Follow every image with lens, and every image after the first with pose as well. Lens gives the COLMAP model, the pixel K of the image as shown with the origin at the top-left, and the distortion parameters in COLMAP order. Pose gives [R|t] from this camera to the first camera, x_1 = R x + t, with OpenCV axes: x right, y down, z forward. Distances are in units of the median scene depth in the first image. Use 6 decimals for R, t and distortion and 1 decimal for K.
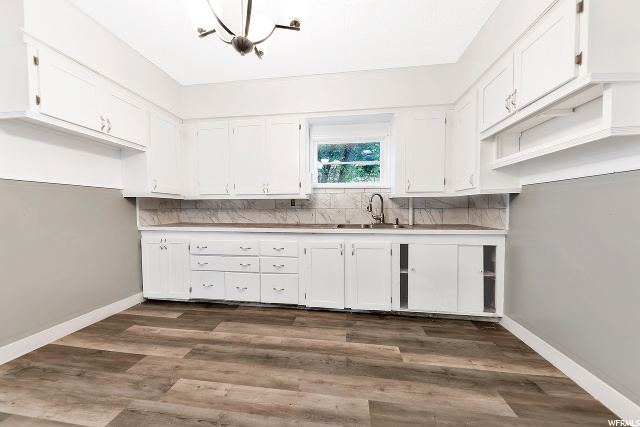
lens RADIAL K [[221.8, 0, 319.3], [0, 221.8, 216.0], [0, 0, 1]] dist [0.006525, -0.001176]
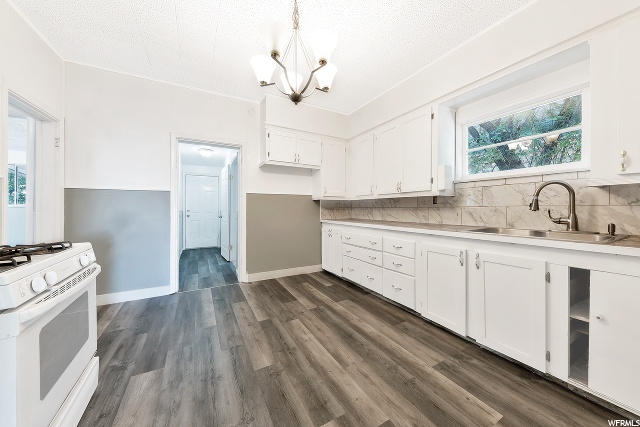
lens RADIAL K [[221.8, 0, 317.6], [0, 221.8, 208.5], [0, 0, 1]] dist [0.006525, -0.001176]
pose [[0.597264, -0.000980, -0.802044, 0.425571], [-0.024861, 0.999496, -0.019734, 0.002645], [0.801659, 0.031726, 0.596939, 0.115908]]
